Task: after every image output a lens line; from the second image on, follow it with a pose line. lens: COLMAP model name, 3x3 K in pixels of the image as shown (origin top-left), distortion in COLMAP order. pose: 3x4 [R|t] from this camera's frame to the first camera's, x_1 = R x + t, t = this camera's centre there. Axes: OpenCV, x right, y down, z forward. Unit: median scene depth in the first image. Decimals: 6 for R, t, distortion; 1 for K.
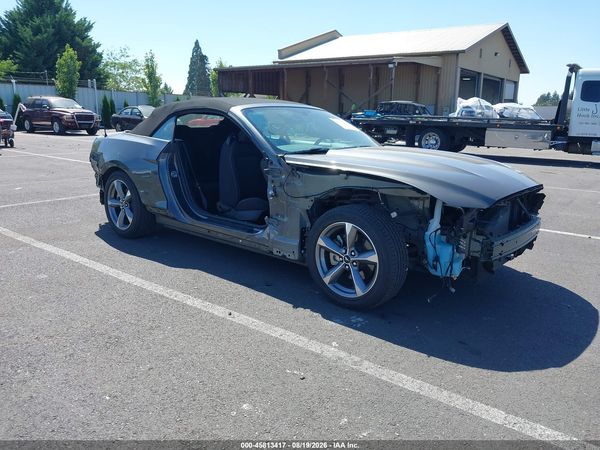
lens RADIAL K [[484.5, 0, 300.0], [0, 484.5, 225.0], [0, 0, 1]] dist [0.004097, 0.001089]
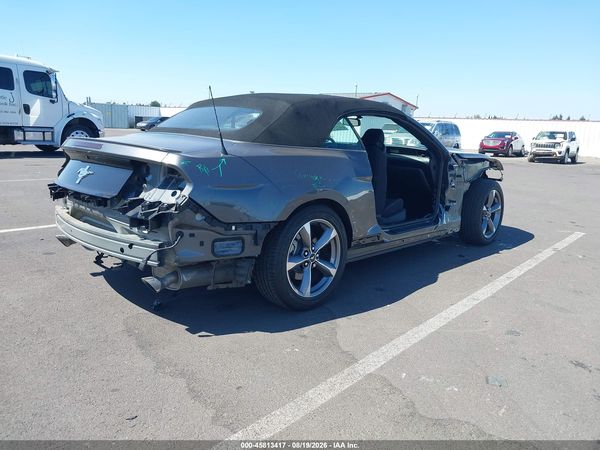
lens RADIAL K [[496.8, 0, 300.0], [0, 496.8, 225.0], [0, 0, 1]] dist [0.067788, -0.003966]
pose [[0.052265, -0.210539, 0.976187, -0.911601], [0.185239, 0.962603, 0.197692, -0.197302], [-0.981303, 0.170496, 0.089310, 0.881900]]
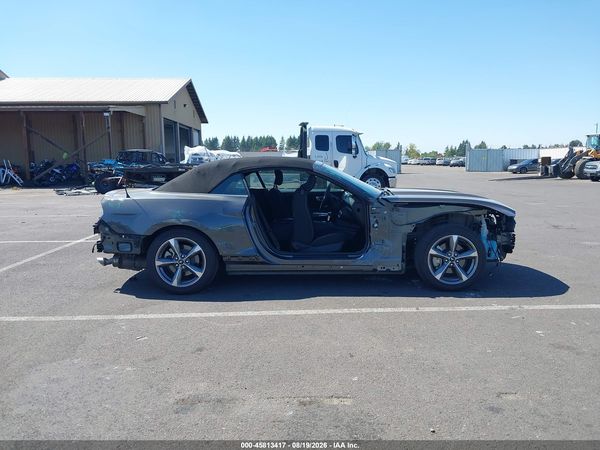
lens RADIAL K [[505.2, 0, 300.0], [0, 505.2, 225.0], [0, 0, 1]] dist [0.011658, -0.005846]
pose [[0.762533, -0.106055, 0.638198, -0.777613], [0.166576, 0.985397, -0.035276, -0.036469], [-0.625137, 0.133207, 0.769064, 0.029010]]
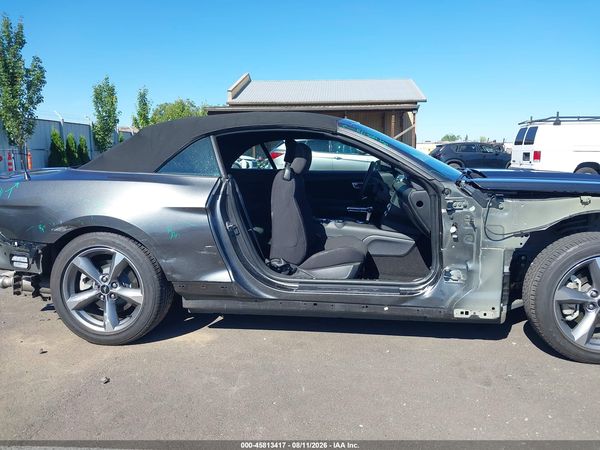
lens RADIAL K [[505.2, 0, 300.0], [0, 505.2, 225.0], [0, 0, 1]] dist [0.011658, -0.005846]
pose [[0.832994, -0.102831, 0.543643, -0.458479], [0.146228, 0.988556, -0.037069, -0.058575], [-0.533609, 0.110374, 0.838498, 0.332925]]
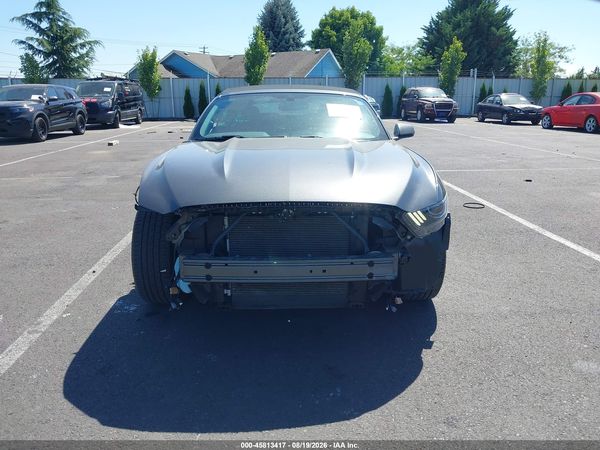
lens RADIAL K [[478.4, 0, 300.0], [0, 478.4, 225.0], [0, 0, 1]] dist [-0.001384, -0.010051]
pose [[0.660449, 0.169570, -0.731473, 0.602549], [-0.150825, 0.984271, 0.091993, -0.066508], [0.735567, 0.049568, 0.675636, 0.339201]]
